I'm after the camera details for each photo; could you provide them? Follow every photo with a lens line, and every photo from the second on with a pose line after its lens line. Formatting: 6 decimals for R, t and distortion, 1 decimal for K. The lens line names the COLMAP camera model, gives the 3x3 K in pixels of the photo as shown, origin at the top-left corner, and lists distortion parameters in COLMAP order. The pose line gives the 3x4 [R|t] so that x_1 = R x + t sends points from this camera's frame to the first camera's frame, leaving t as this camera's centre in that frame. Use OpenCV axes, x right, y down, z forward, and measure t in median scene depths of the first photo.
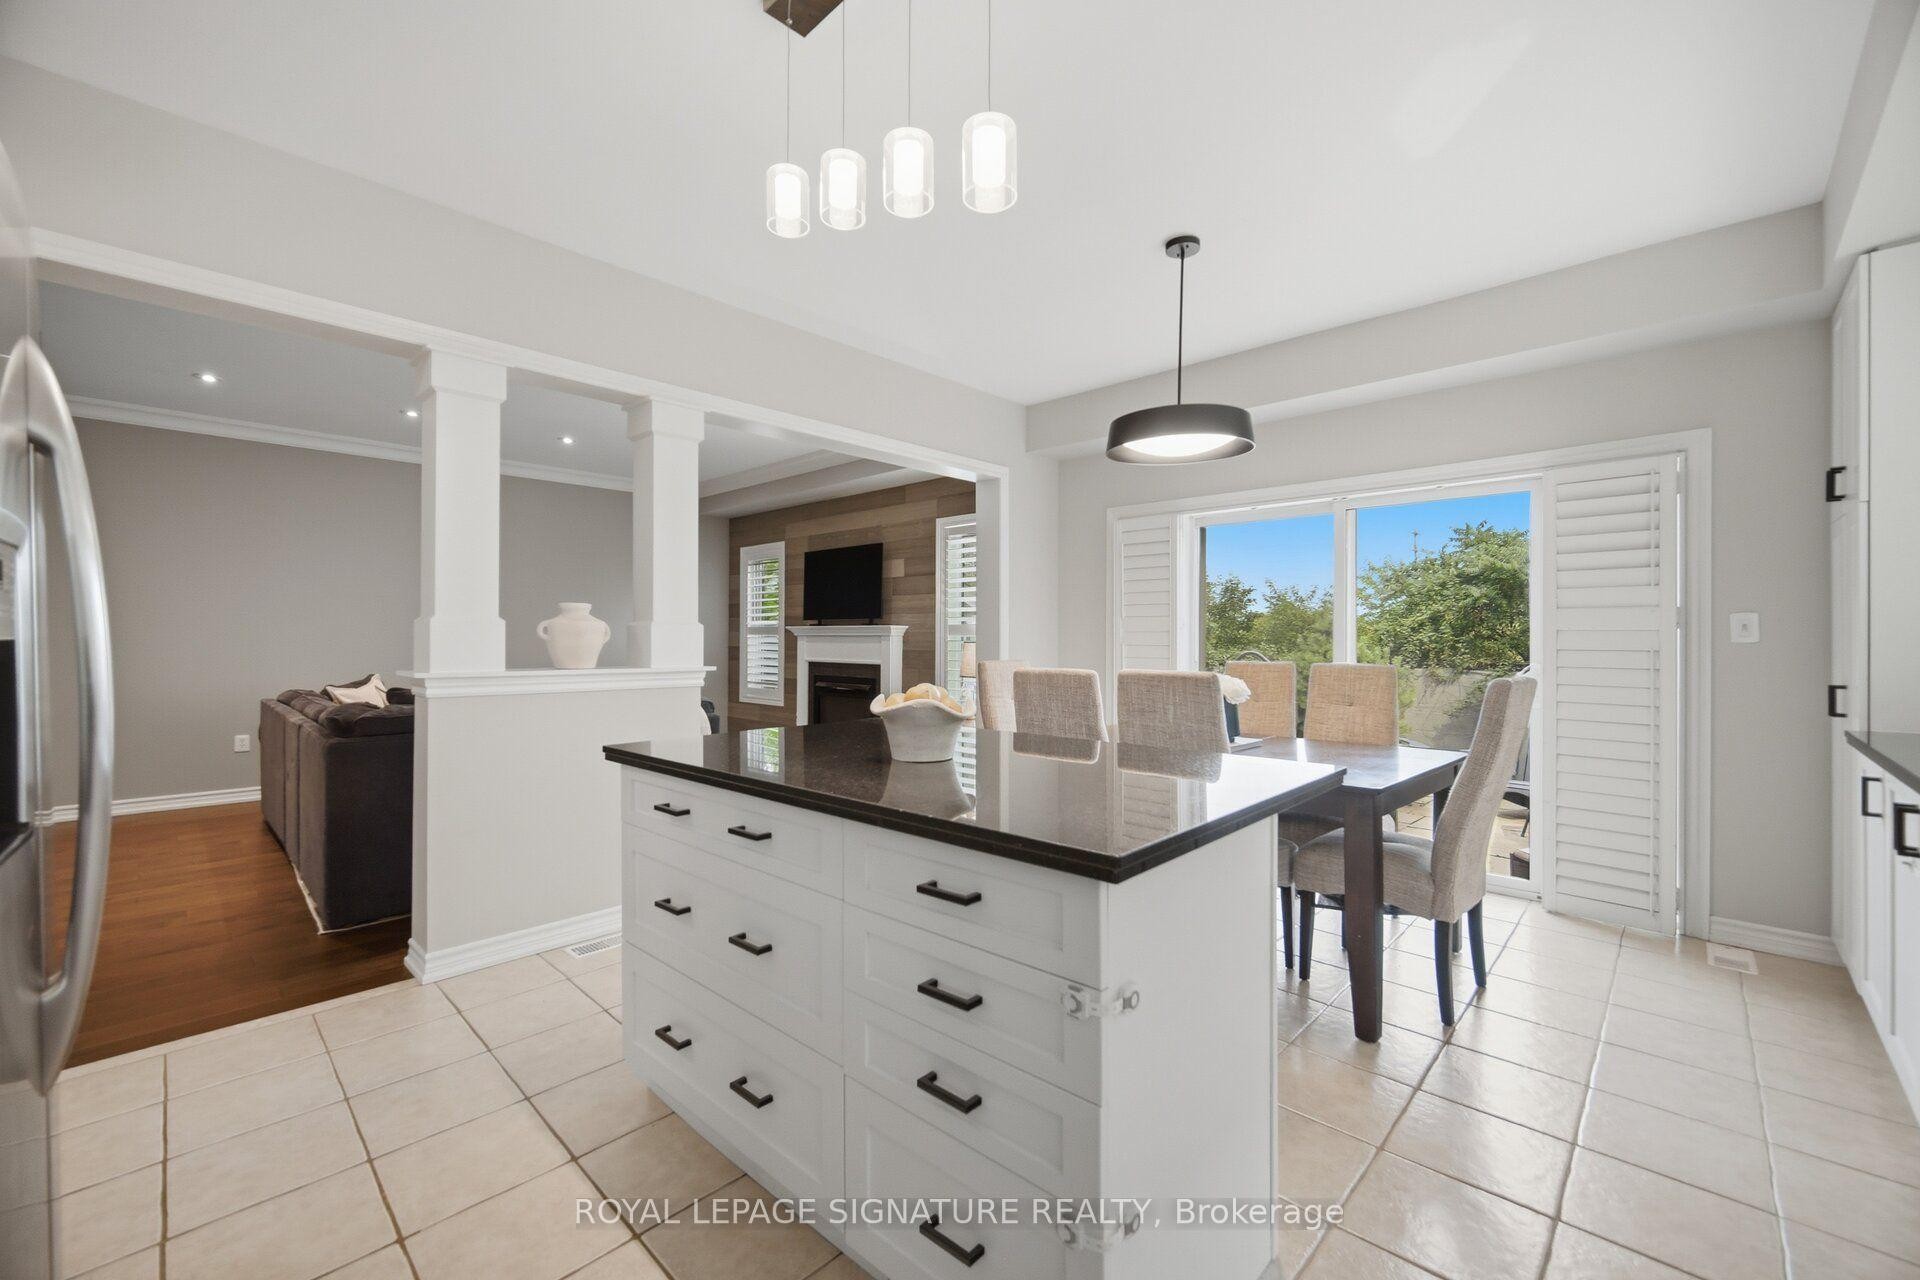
lens RADIAL K [[771.0, 0, 952.2], [0, 771.0, 638.5], [0, 0, 1]] dist [-0.001388, -0.000259]
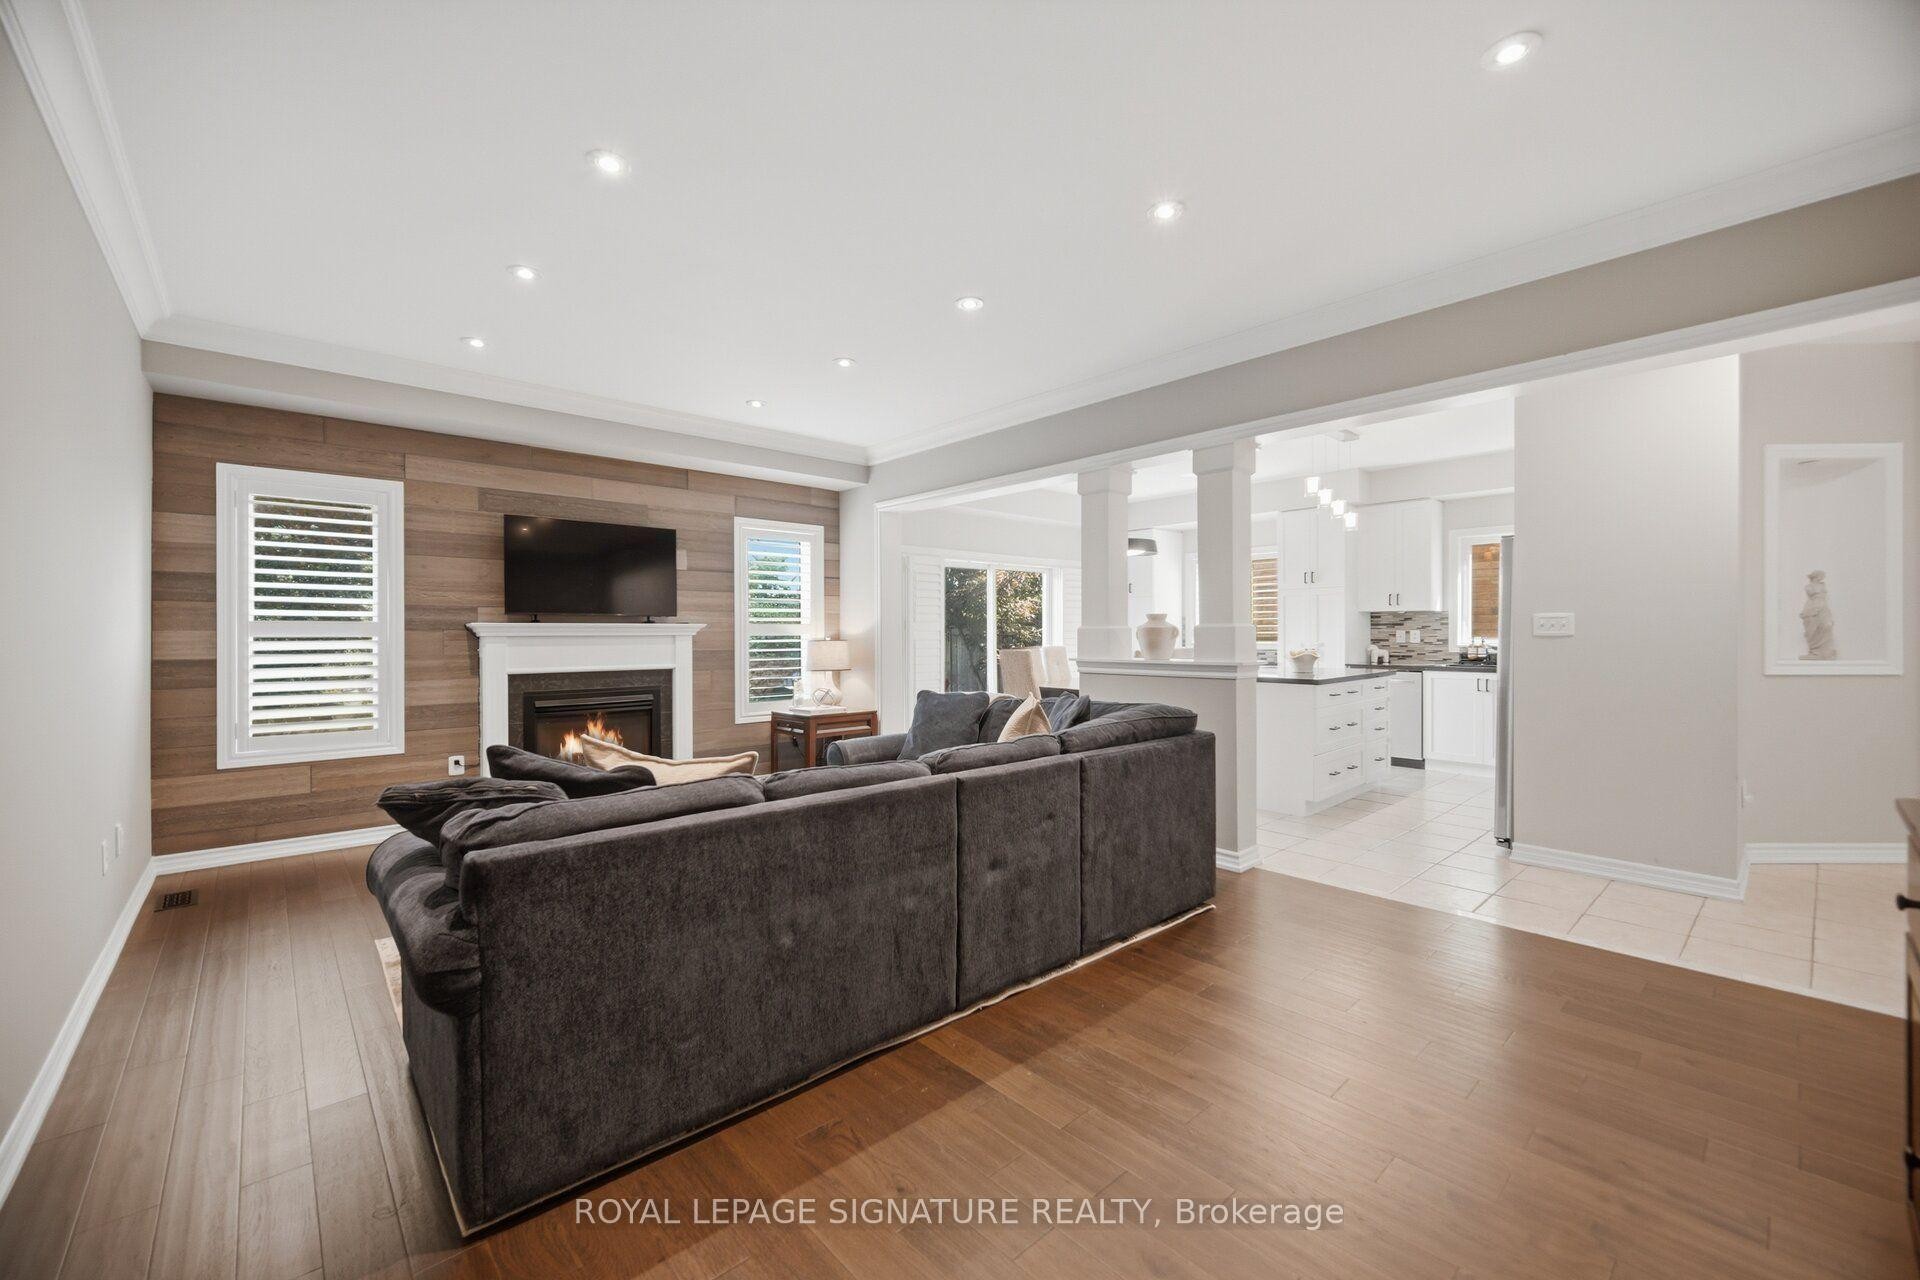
lens RADIAL K [[771.0, 0, 952.2], [0, 771.0, 638.5], [0, 0, 1]] dist [-0.001388, -0.000259]
pose [[0.073340, -0.008255, 0.997273, -0.856787], [0.005486, 0.999954, 0.007874, -0.005347], [-0.997292, 0.004894, 0.073382, 0.563881]]
